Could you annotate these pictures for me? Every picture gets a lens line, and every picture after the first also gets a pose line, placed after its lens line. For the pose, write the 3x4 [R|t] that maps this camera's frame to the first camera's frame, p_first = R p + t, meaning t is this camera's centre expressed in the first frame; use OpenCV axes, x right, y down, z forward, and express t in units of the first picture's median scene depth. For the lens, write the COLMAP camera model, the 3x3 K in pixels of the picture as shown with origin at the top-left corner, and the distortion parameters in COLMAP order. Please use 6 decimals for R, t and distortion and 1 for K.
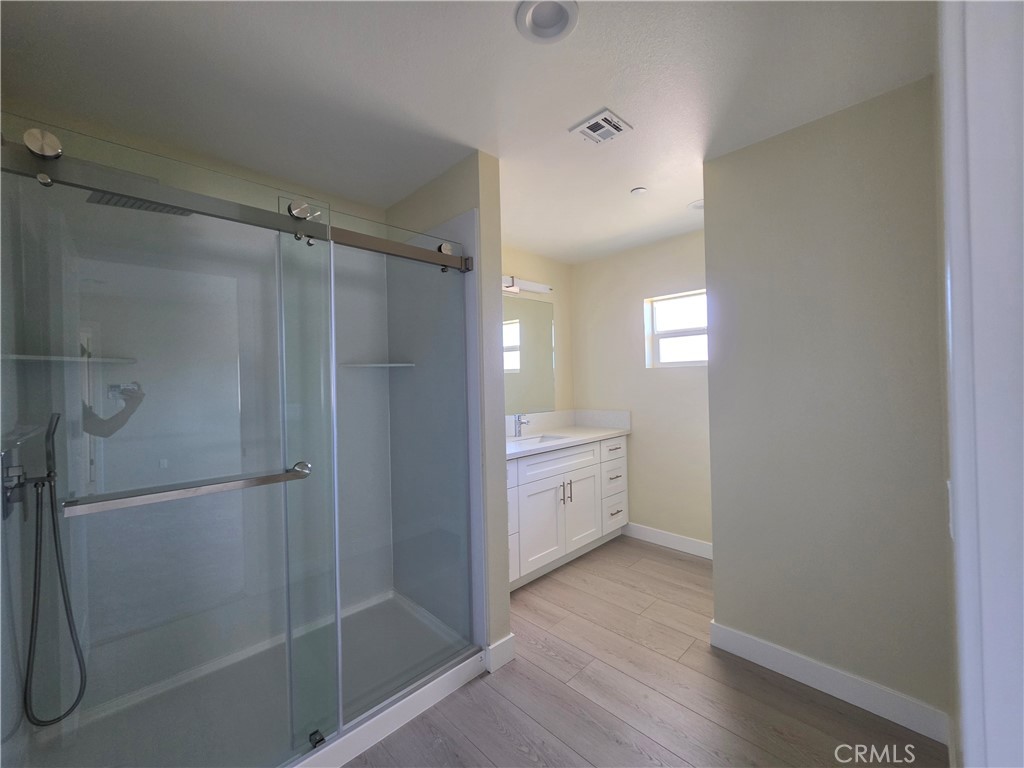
lens RADIAL K [[410.3, 0, 509.8], [0, 410.3, 378.6], [0, 0, 1]] dist [-0.001782, -0.000088]
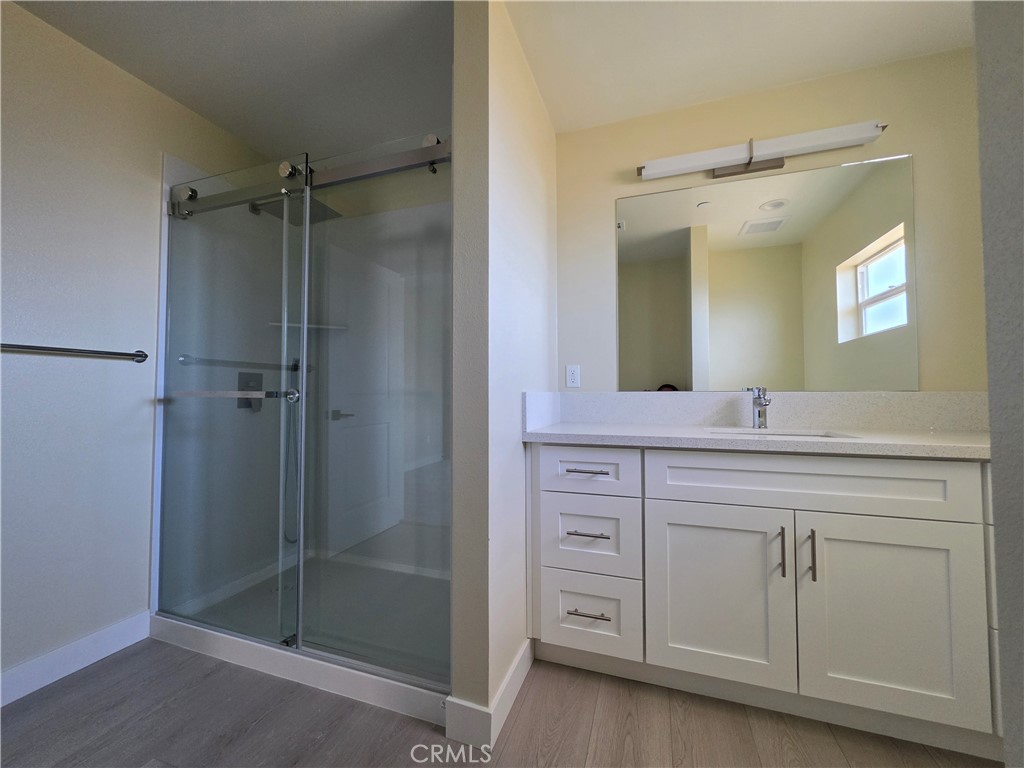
lens RADIAL K [[410.3, 0, 509.8], [0, 410.3, 378.6], [0, 0, 1]] dist [-0.001782, -0.000088]
pose [[0.445013, -0.002919, -0.895520, 0.401324], [-0.006183, 0.999961, -0.006332, 0.094165], [0.895503, 0.008355, 0.444977, 0.531999]]
